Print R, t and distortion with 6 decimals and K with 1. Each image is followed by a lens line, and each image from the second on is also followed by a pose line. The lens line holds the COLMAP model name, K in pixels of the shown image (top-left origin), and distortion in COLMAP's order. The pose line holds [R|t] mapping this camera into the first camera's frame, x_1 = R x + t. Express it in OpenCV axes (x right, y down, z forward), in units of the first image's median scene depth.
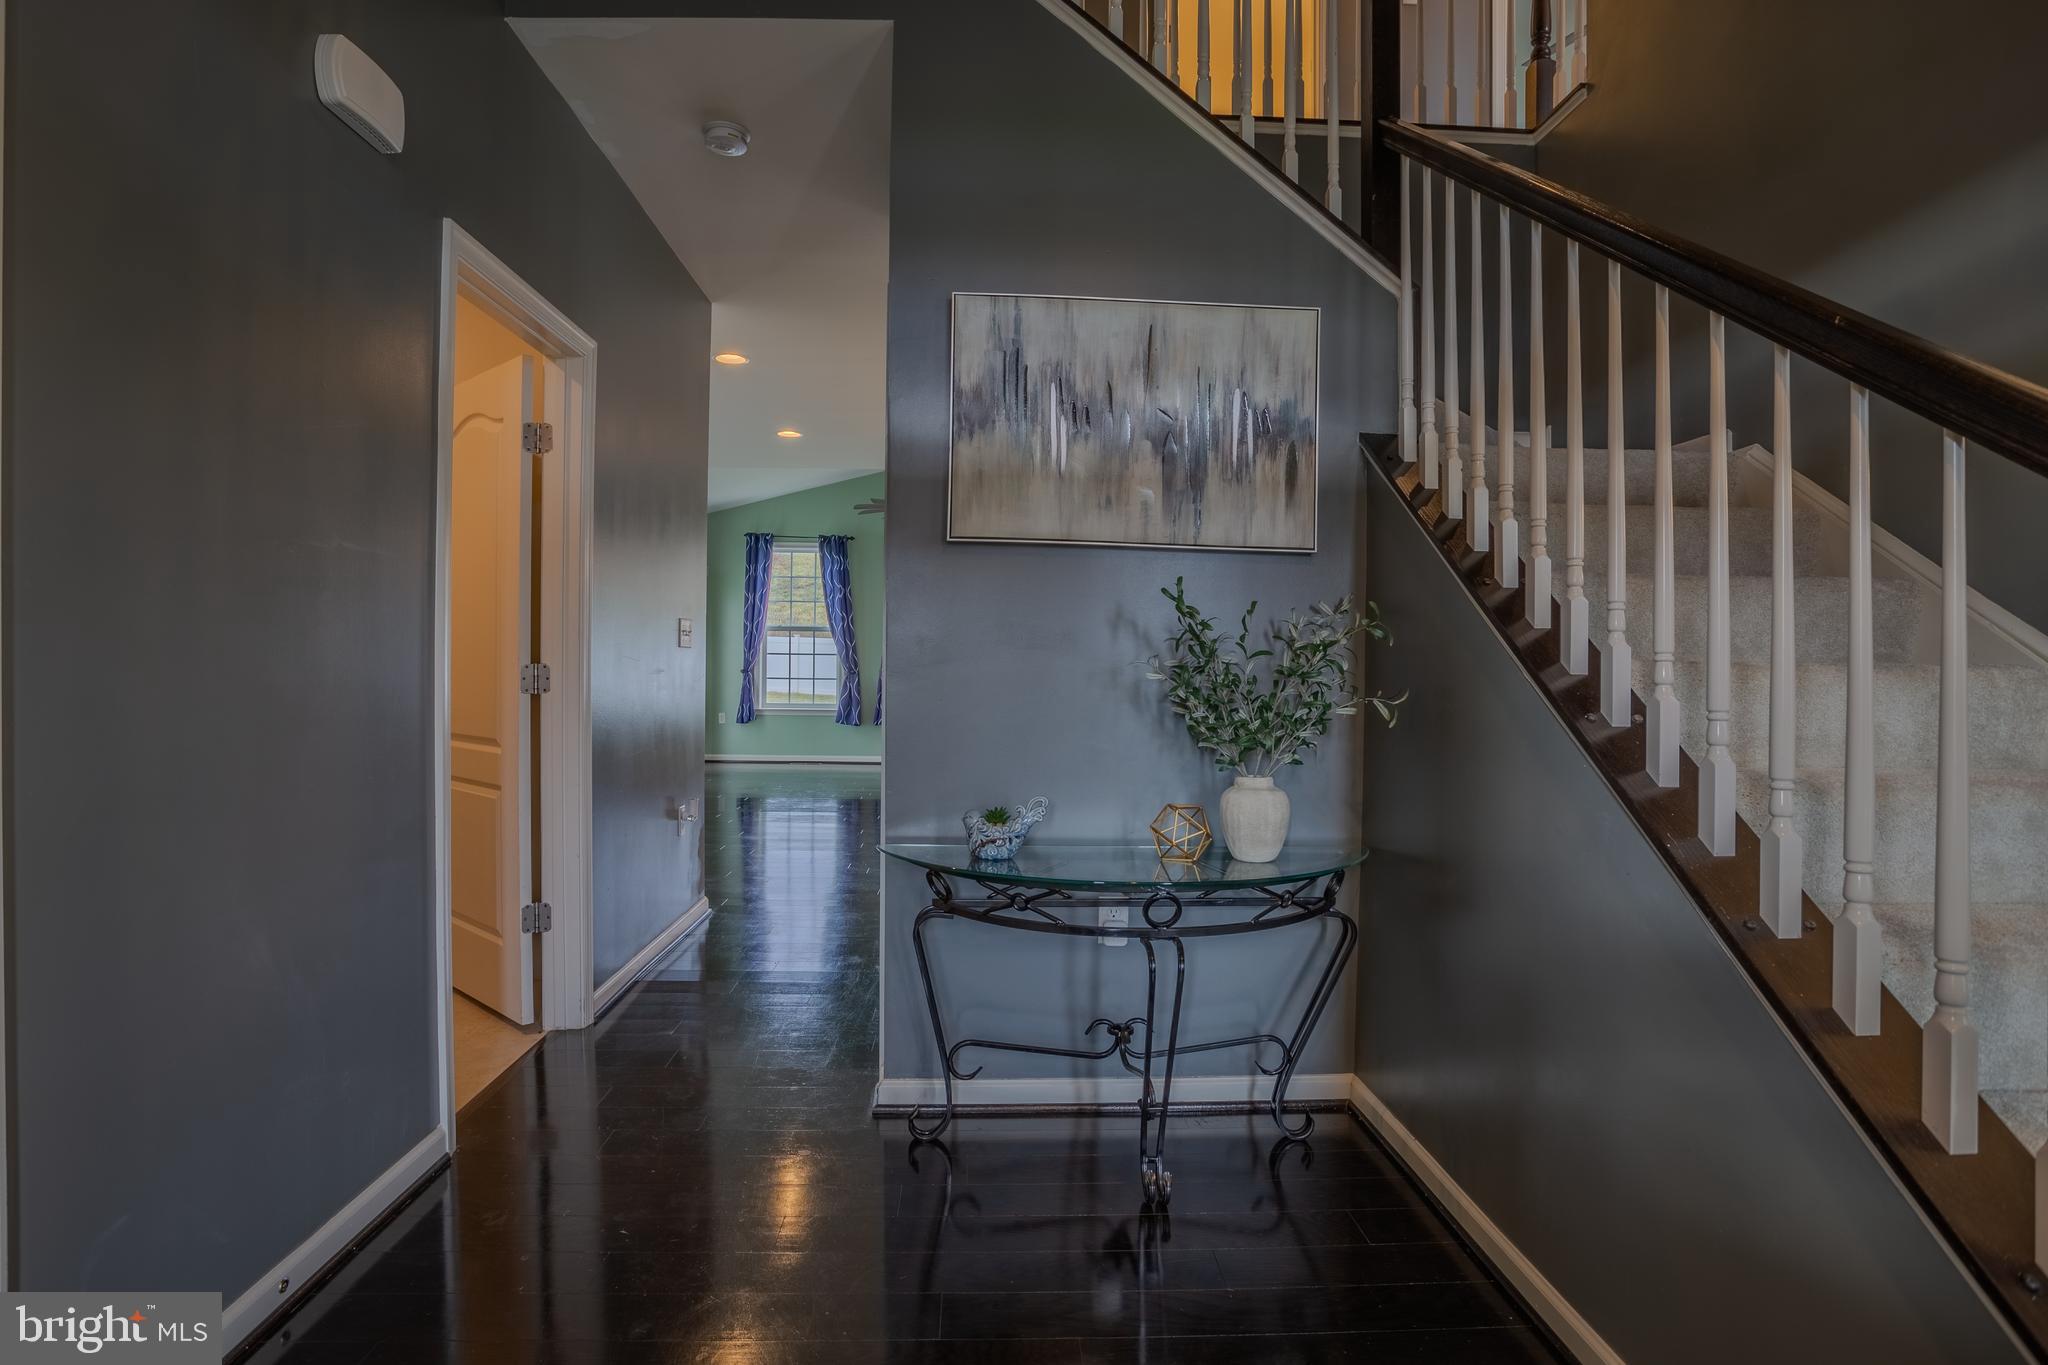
lens RADIAL K [[1012.3, 0, 1027.6], [0, 1012.3, 655.6], [0, 0, 1]] dist [-0.086163, 0.049128]
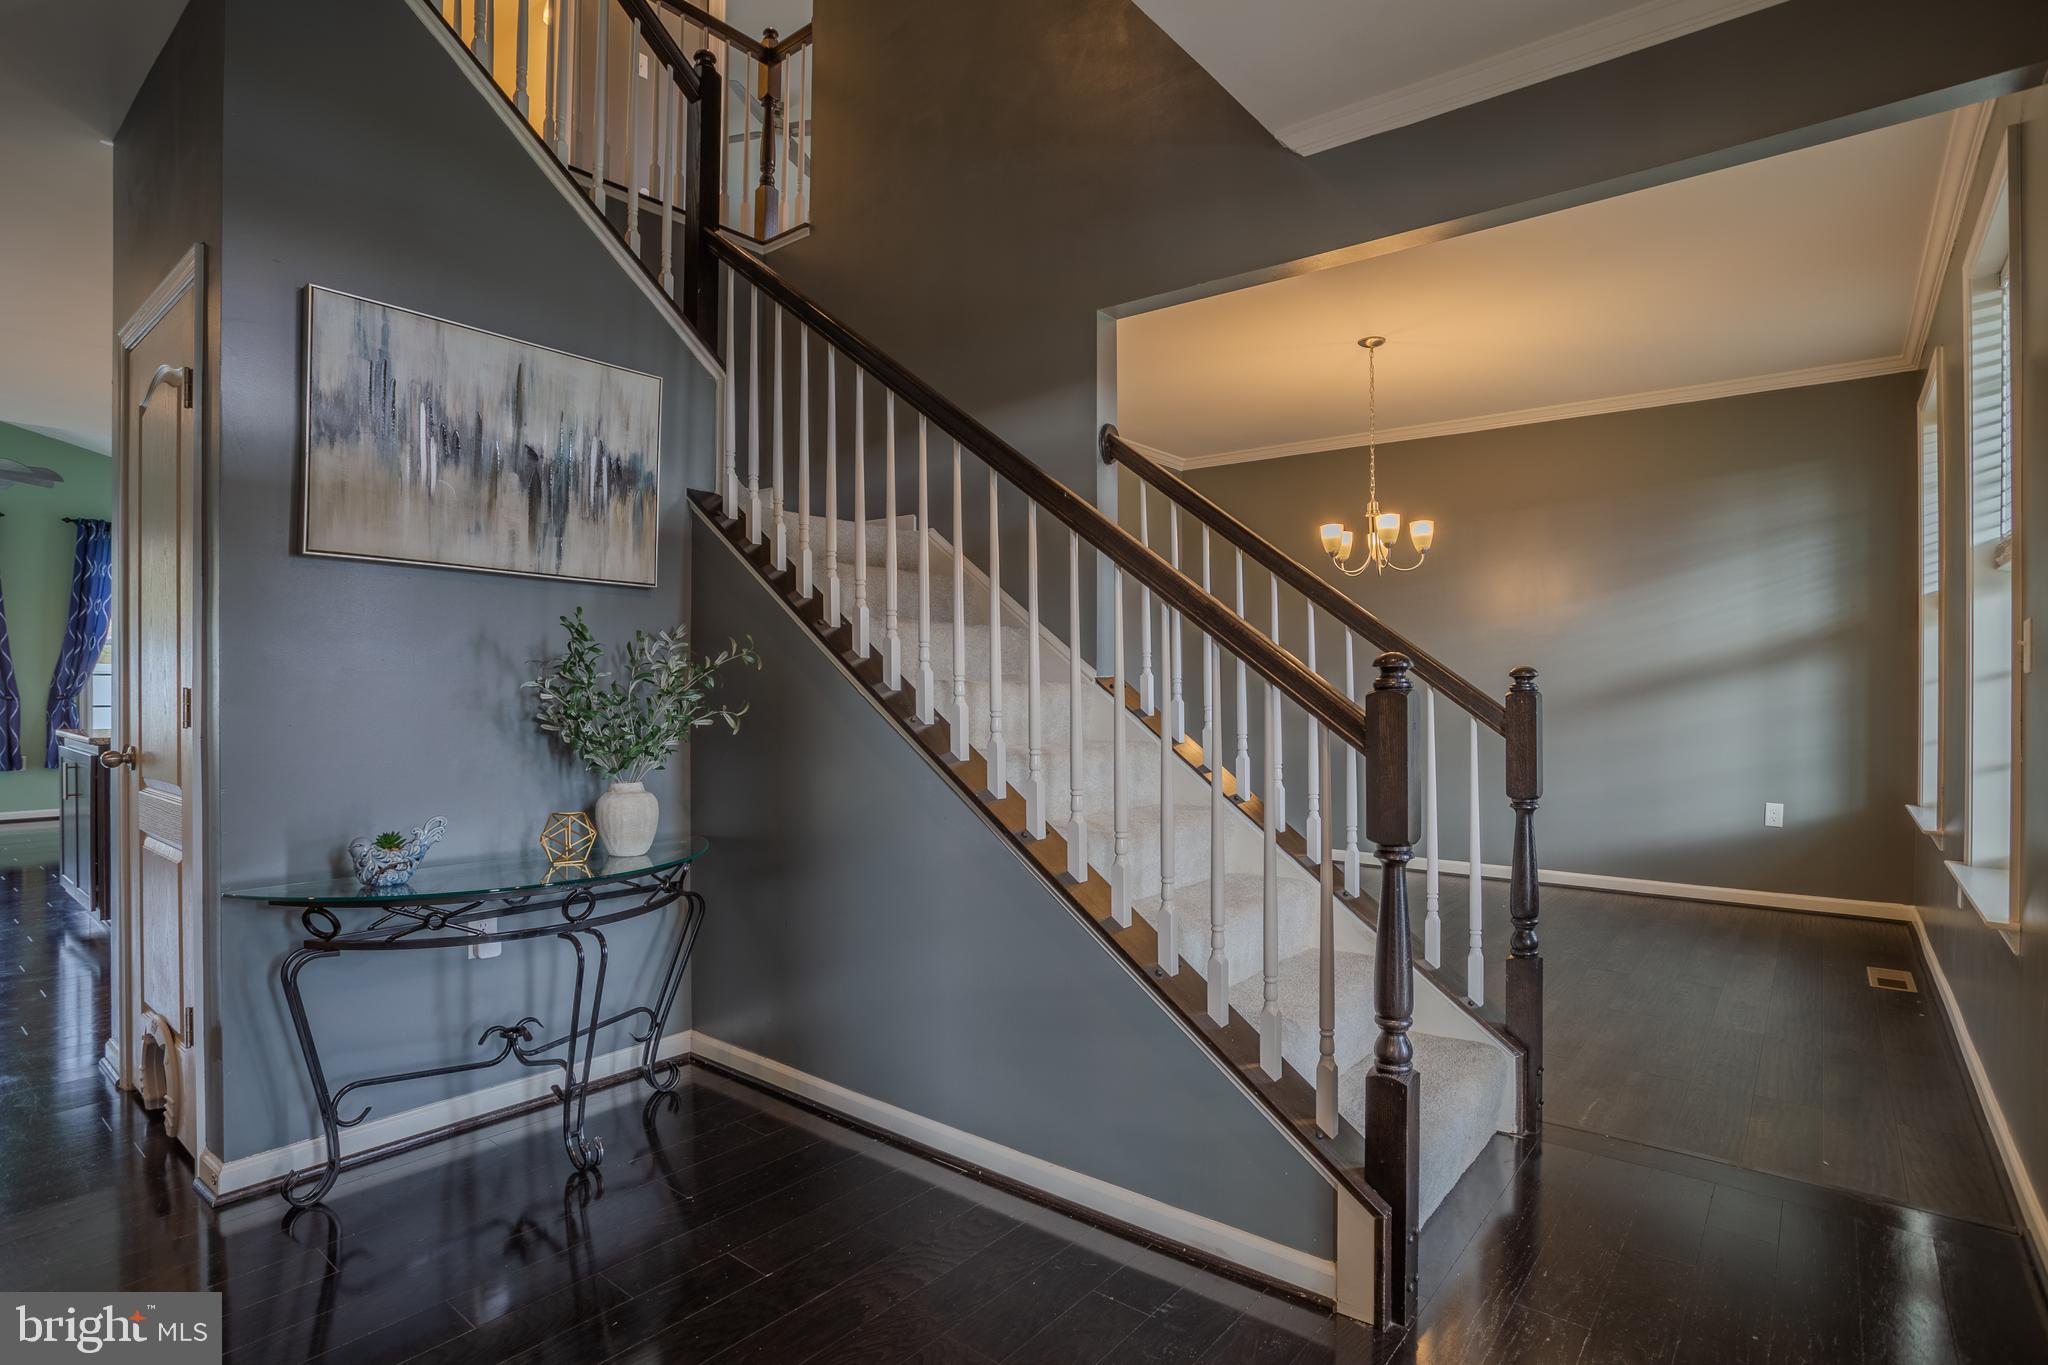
lens RADIAL K [[1012.3, 0, 1027.6], [0, 1012.3, 655.6], [0, 0, 1]] dist [-0.086163, 0.049128]
pose [[0.656370, 0.012416, 0.754337, -0.317144], [0.000894, 0.999851, -0.017235, -0.003917], [-0.754439, 0.011987, 0.656261, -0.087388]]
